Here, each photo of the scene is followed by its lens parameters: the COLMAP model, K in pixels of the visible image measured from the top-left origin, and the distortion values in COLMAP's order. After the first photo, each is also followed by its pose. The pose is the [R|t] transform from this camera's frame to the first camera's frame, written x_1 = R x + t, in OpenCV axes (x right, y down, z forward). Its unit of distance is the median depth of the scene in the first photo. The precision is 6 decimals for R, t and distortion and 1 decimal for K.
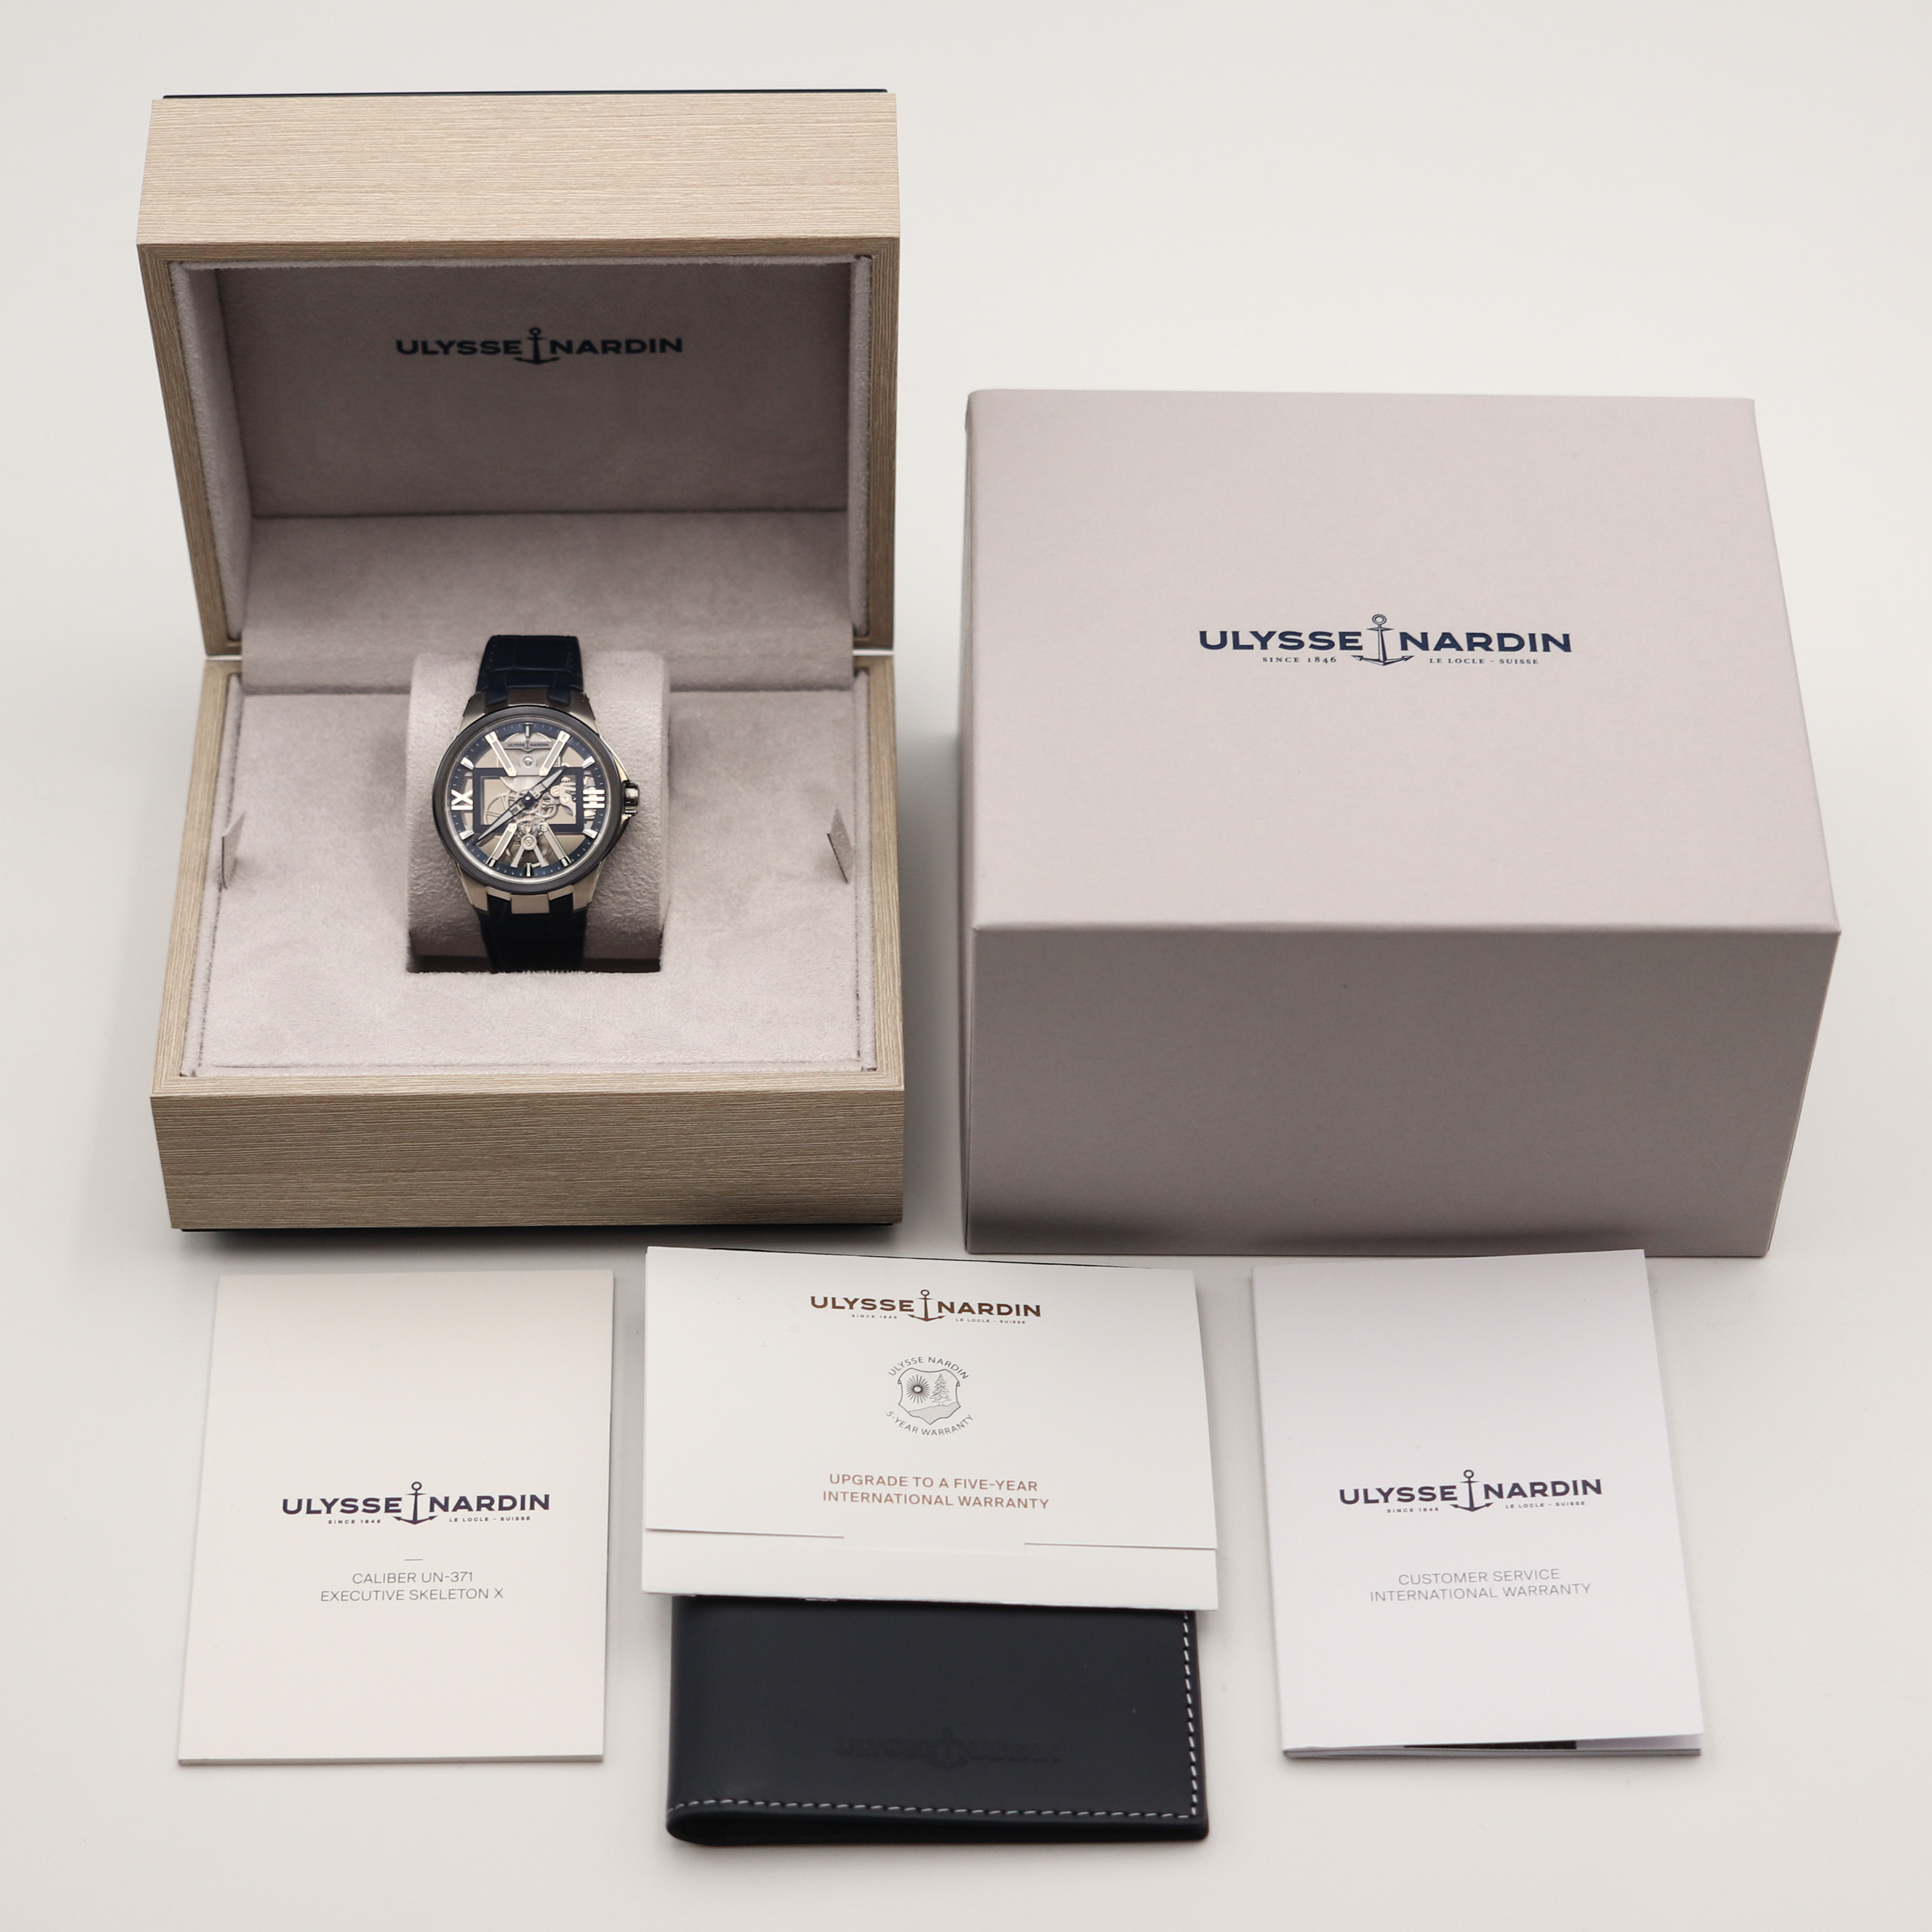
lens RADIAL K [[4899.8, 0, 966.0], [0, 4899.8, 963.0], [0, 0, 1]] dist [-0.129174, 0.000000]
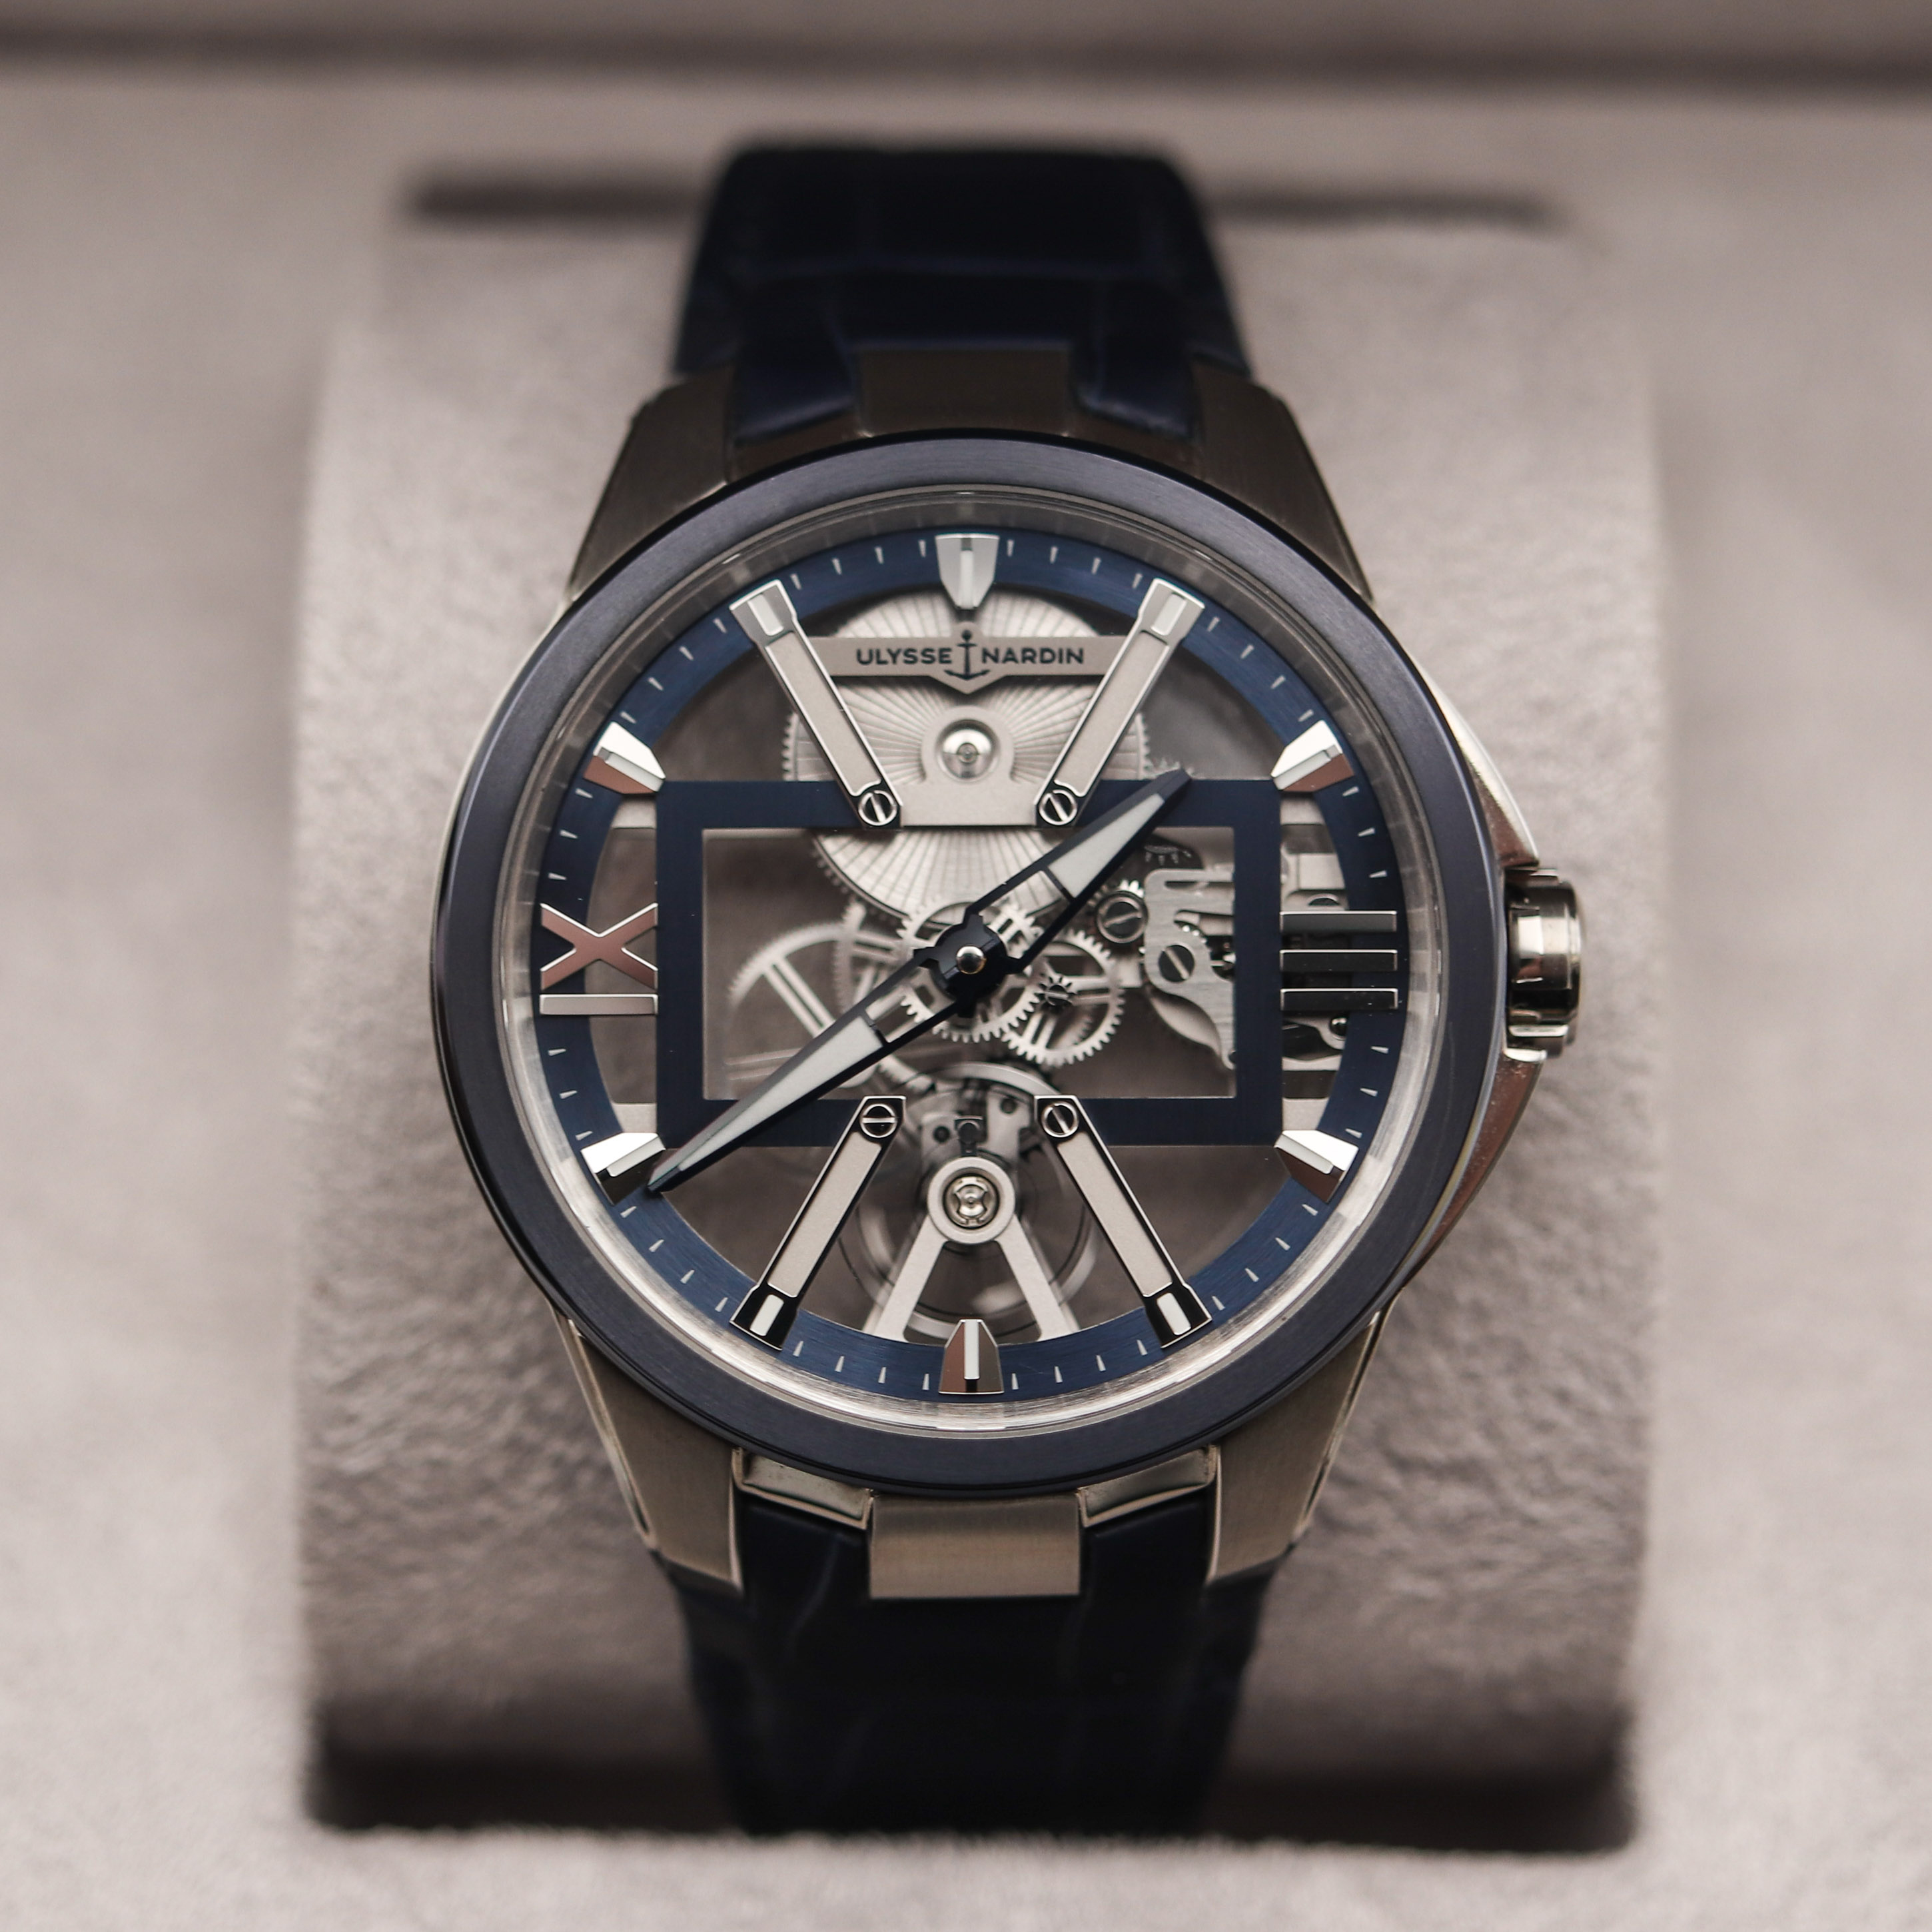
lens RADIAL K [[4899.8, 0, 962.0], [0, 4899.8, 965.7], [0, 0, 1]] dist [-0.129174, 0.000000]
pose [[0.999968, 0.007774, 0.001615, -0.089983], [-0.007712, 0.999350, -0.035211, -0.026929], [-0.001888, 0.035197, 0.999379, 0.820807]]
